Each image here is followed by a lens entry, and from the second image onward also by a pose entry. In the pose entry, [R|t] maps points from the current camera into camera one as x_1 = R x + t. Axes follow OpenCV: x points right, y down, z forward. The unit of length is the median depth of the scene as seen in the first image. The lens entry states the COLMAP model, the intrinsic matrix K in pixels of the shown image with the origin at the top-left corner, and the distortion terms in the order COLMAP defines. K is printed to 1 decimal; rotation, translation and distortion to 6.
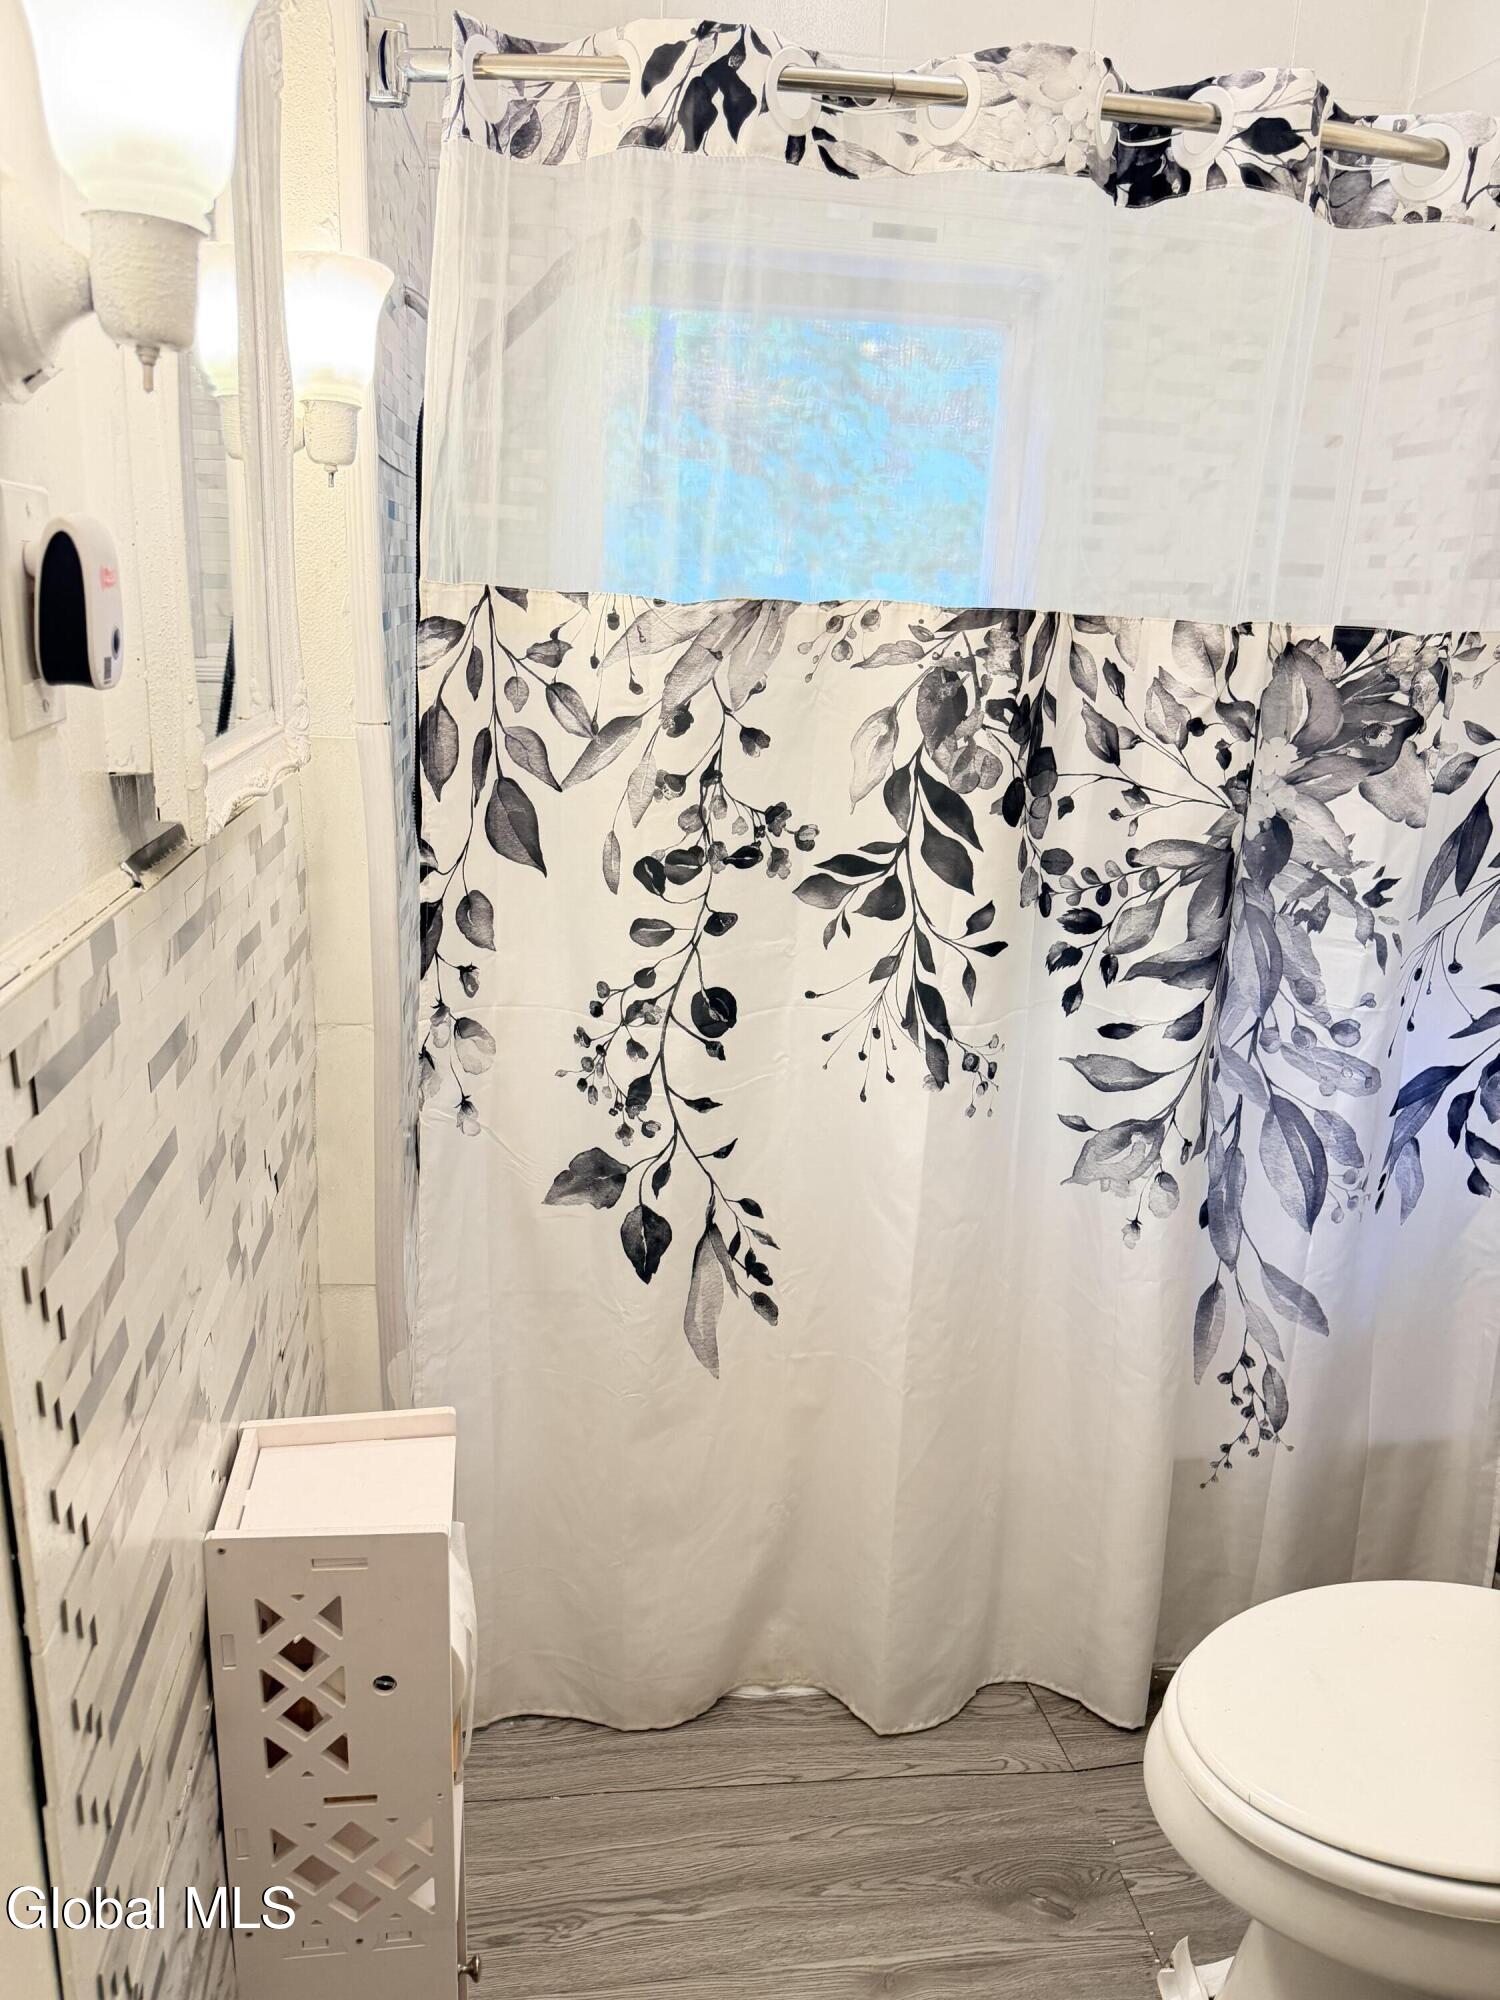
lens RADIAL K [[1405.0, 0, 714.1], [0, 1405.0, 1021.3], [0, 0, 1]] dist [0.060825, -0.059794]
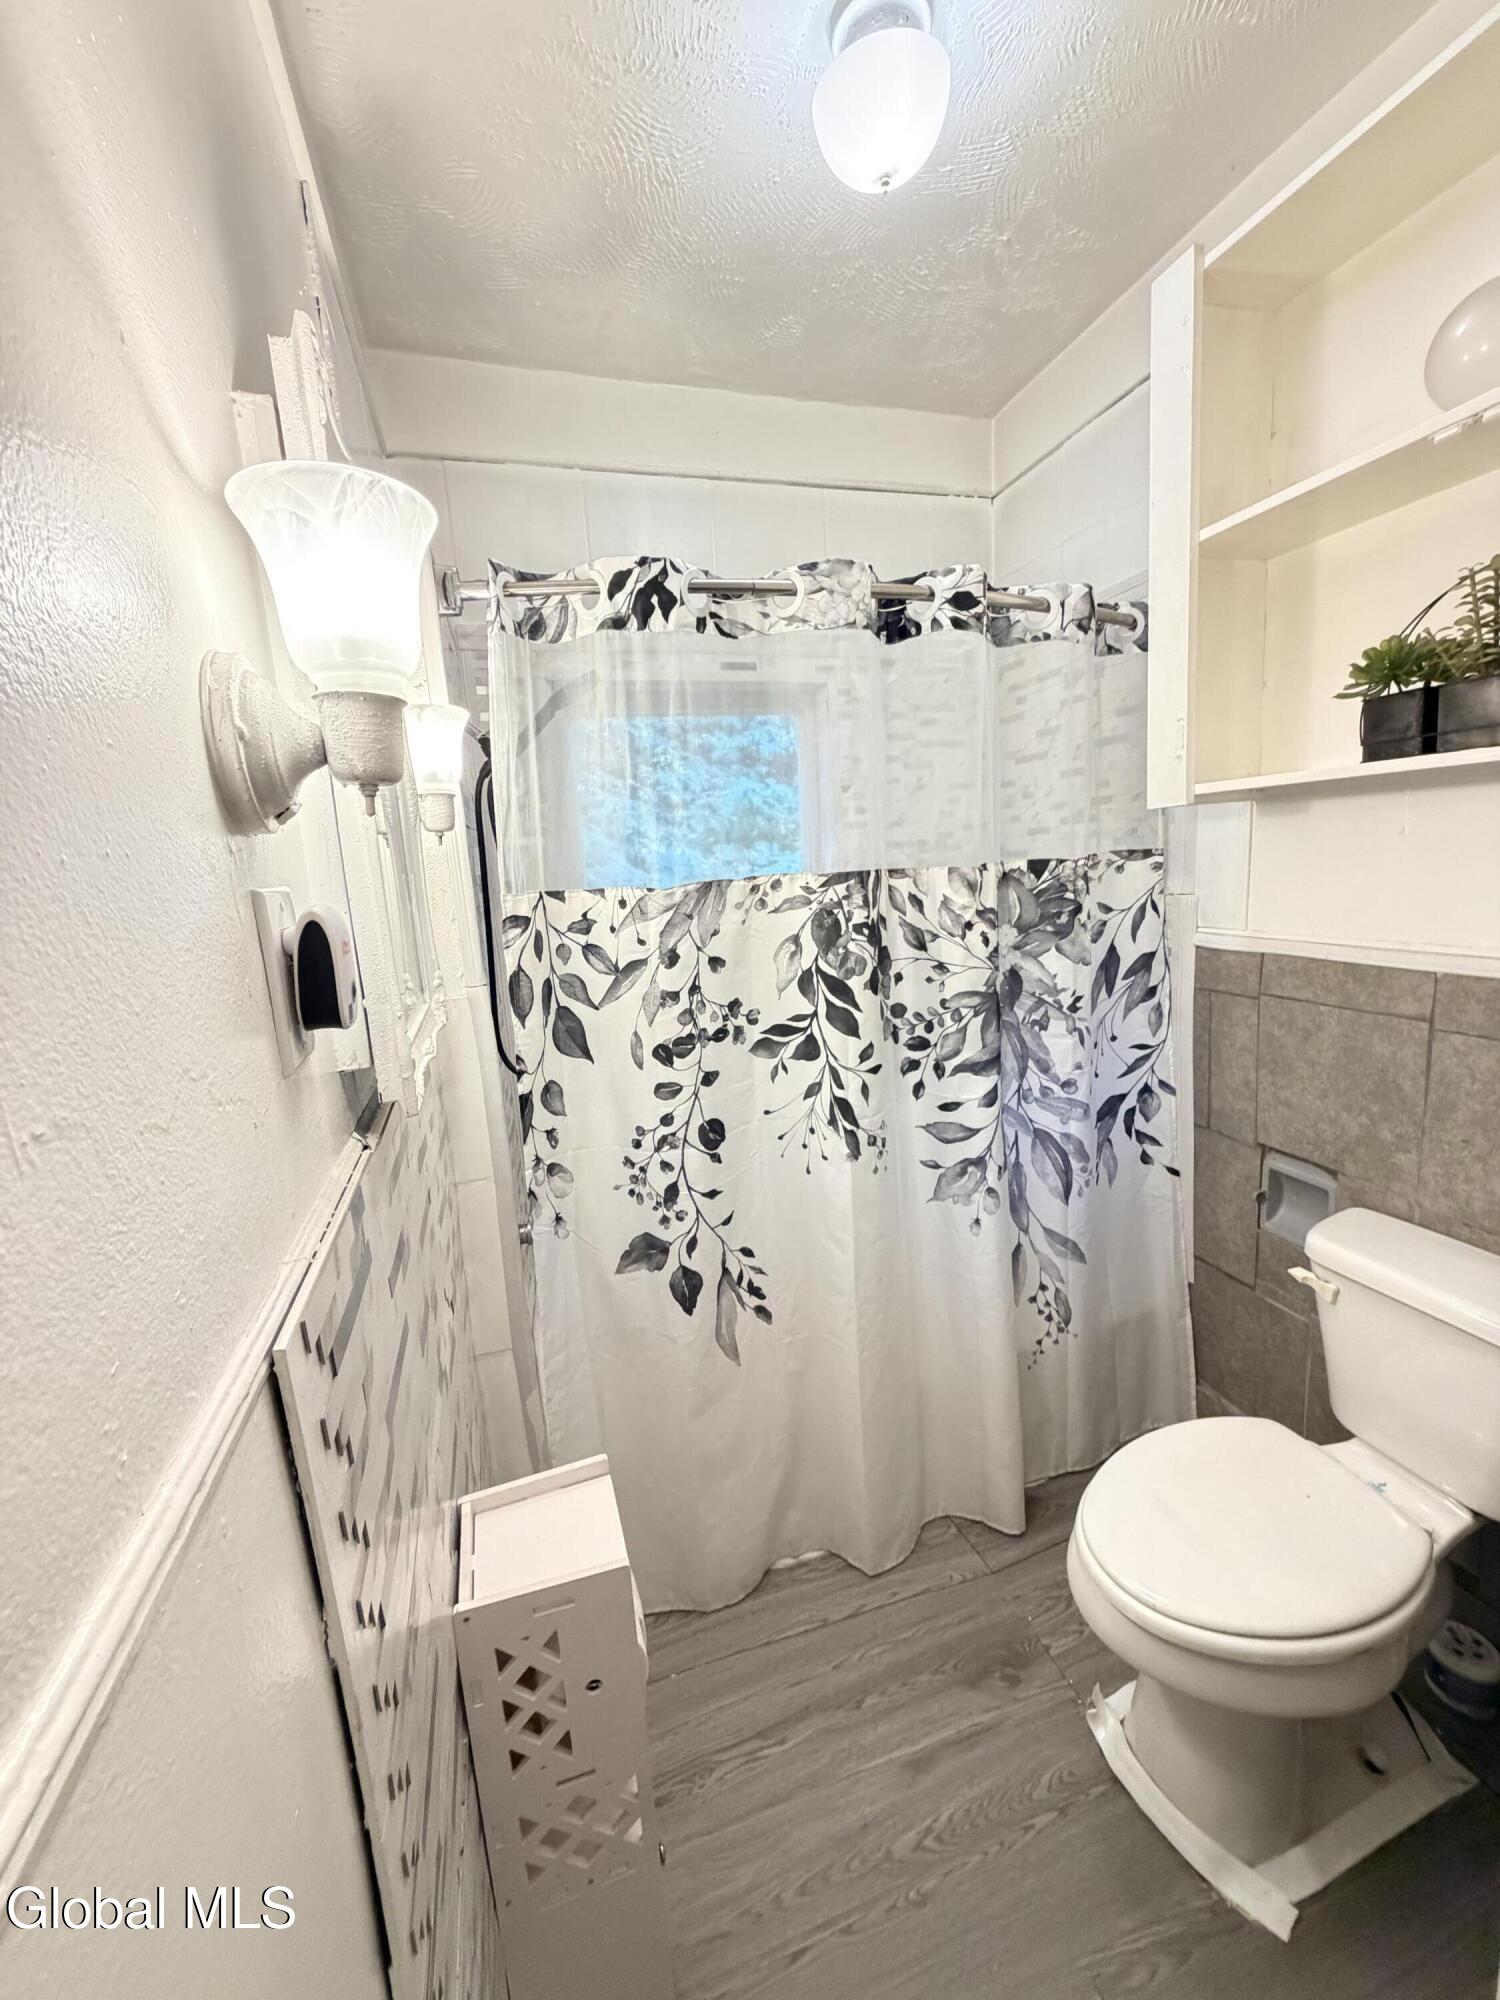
lens RADIAL K [[800.6, 0, 739.5], [0, 800.6, 1004.6], [0, 0, 1]] dist [0.004502, 0.001330]
pose [[0.981182, -0.130717, 0.142109, -0.081553], [0.145259, 0.984602, -0.097258, -0.060397], [-0.127207, 0.116070, 0.985061, 0.096025]]
